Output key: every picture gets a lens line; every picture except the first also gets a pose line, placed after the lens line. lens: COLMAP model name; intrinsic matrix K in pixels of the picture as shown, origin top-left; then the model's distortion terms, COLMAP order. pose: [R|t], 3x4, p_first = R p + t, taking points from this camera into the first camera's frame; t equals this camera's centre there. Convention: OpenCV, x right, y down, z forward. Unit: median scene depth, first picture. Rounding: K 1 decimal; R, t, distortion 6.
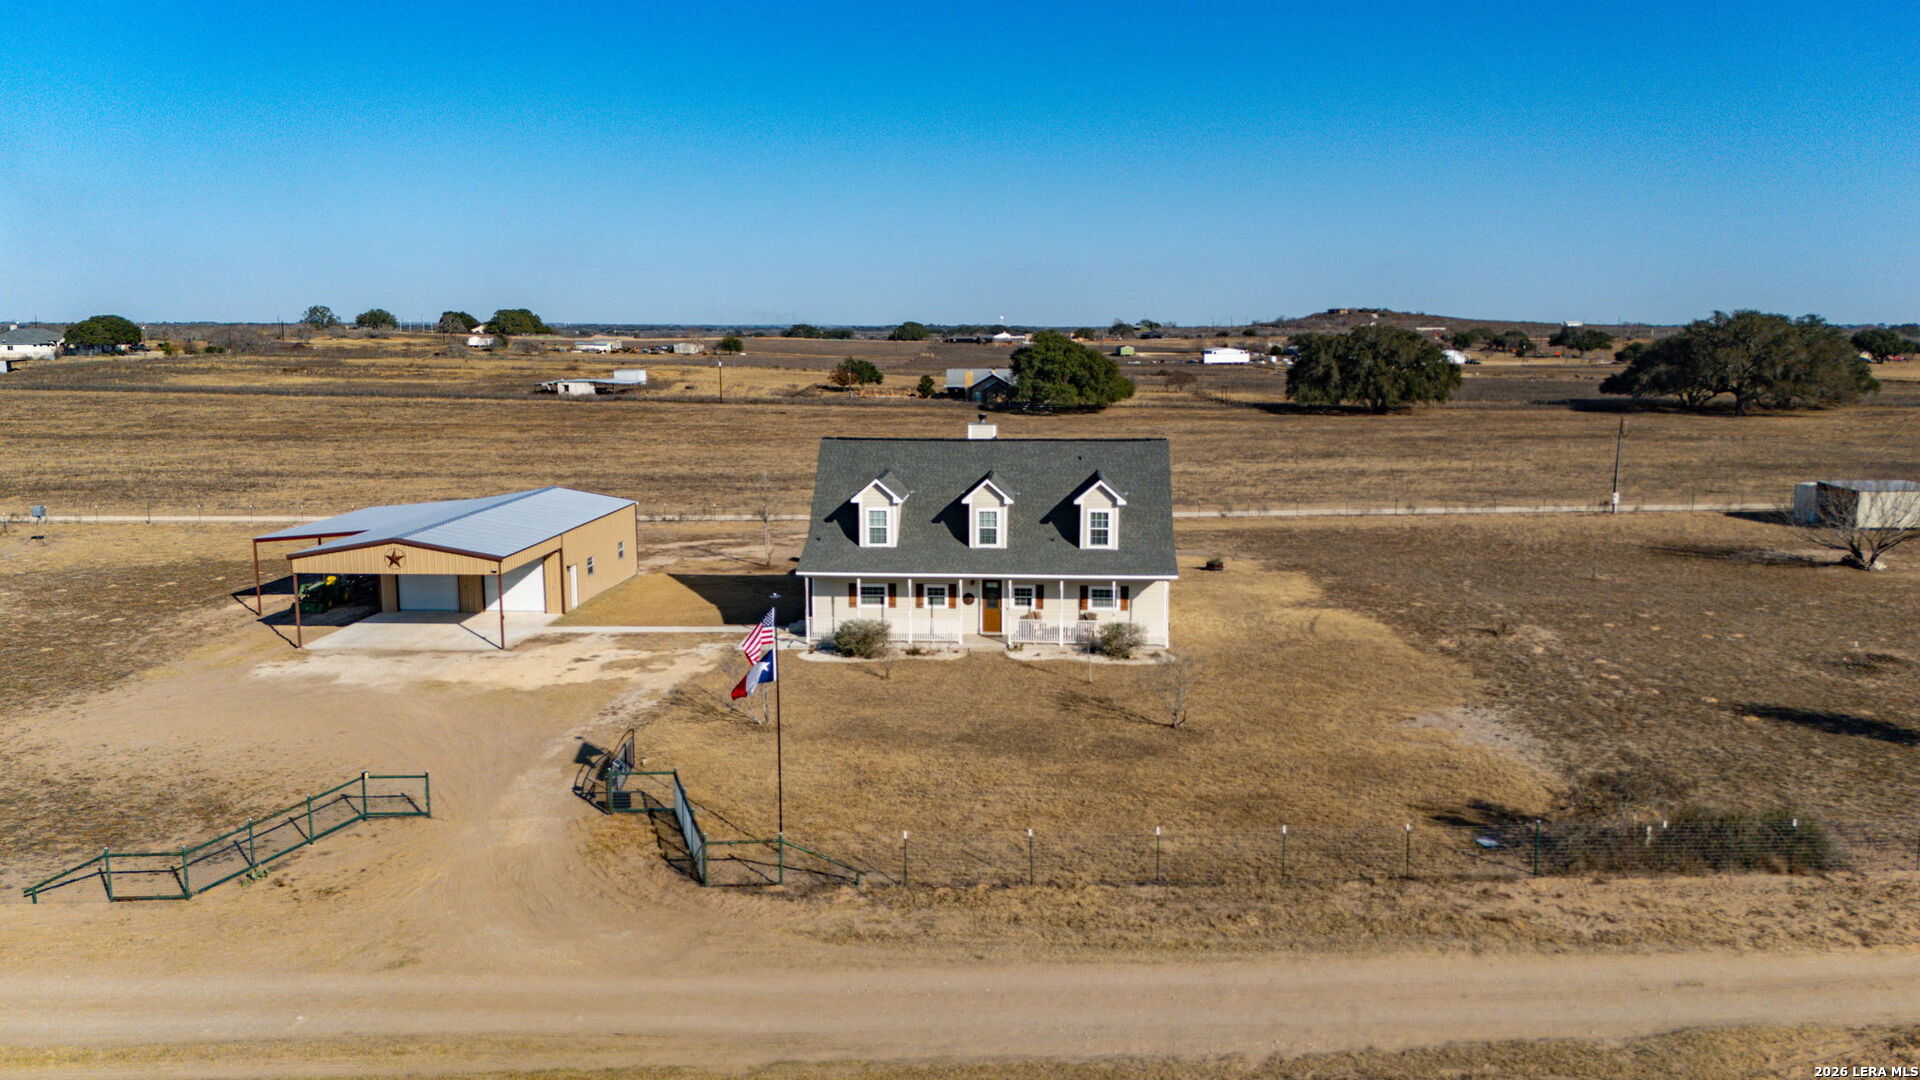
lens RADIAL K [[1397.1, 0, 967.2], [0, 1397.1, 534.8], [0, 0, 1]] dist [0.070001, -0.048390]
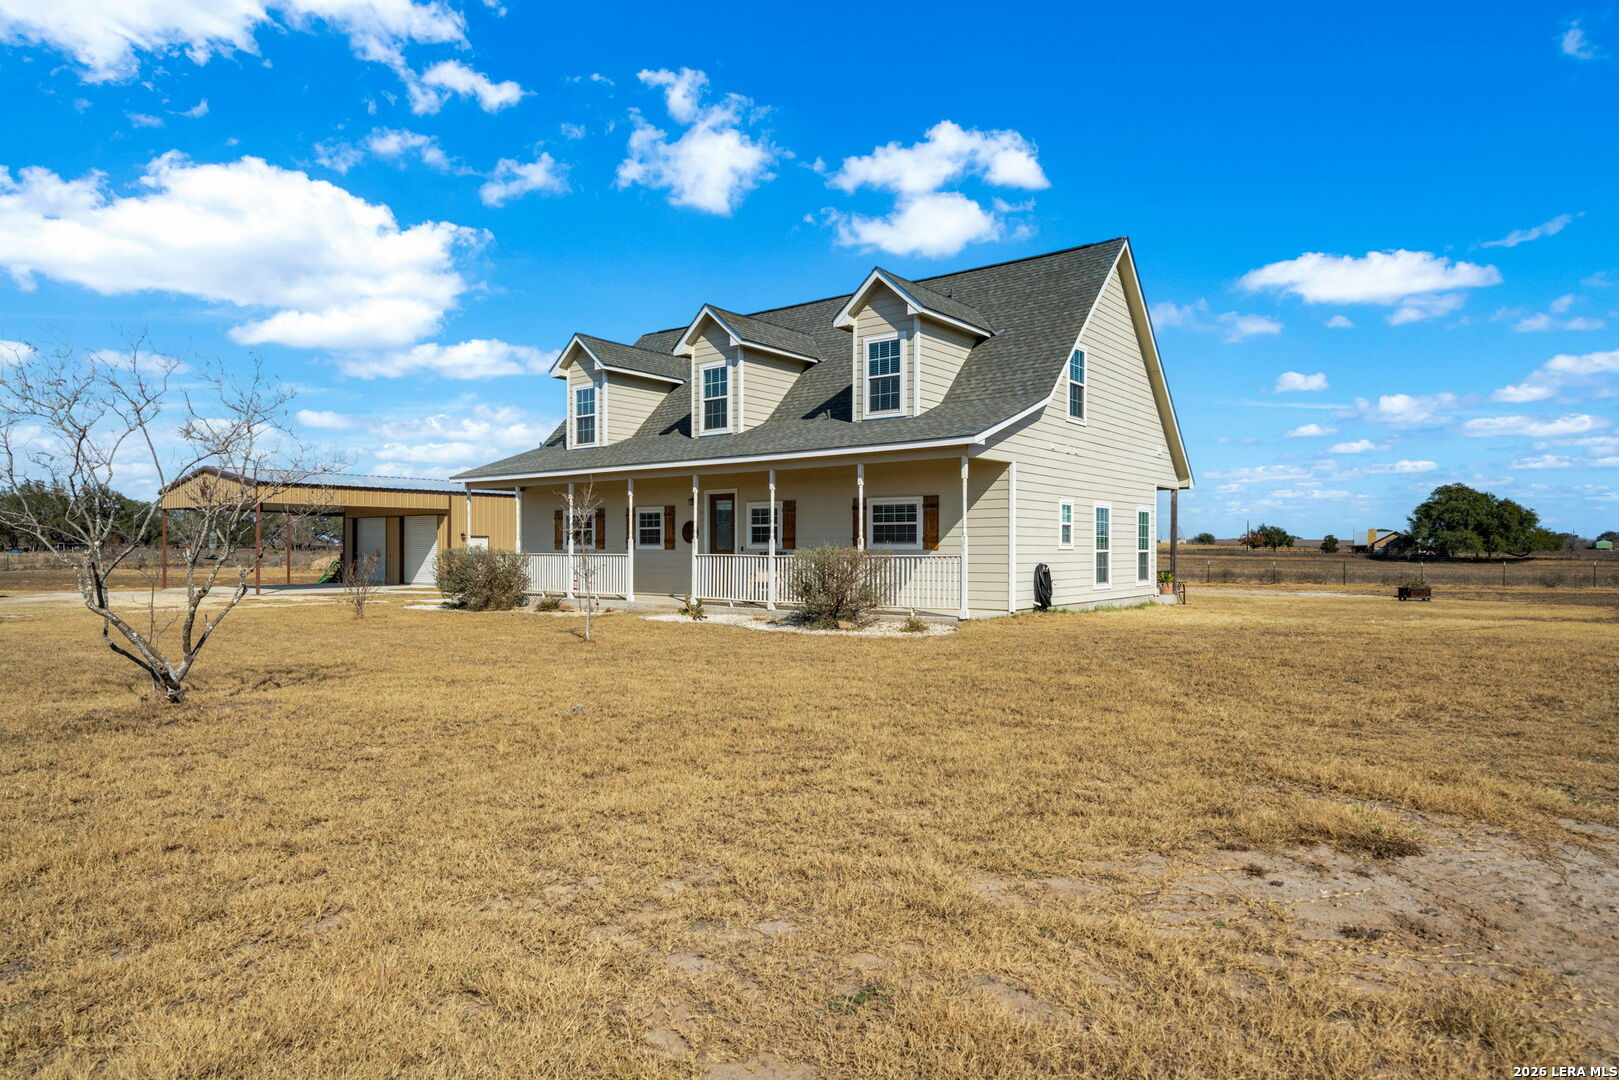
lens RADIAL K [[951.0, 0, 817.1], [0, 951.0, 552.2], [0, 0, 1]] dist [-0.000588, -0.000394]
pose [[0.826792, 0.004188, -0.562493, 0.255365], [-0.084576, 0.989530, -0.116949, 0.094017], [0.556113, 0.144266, 0.818489, 0.717524]]
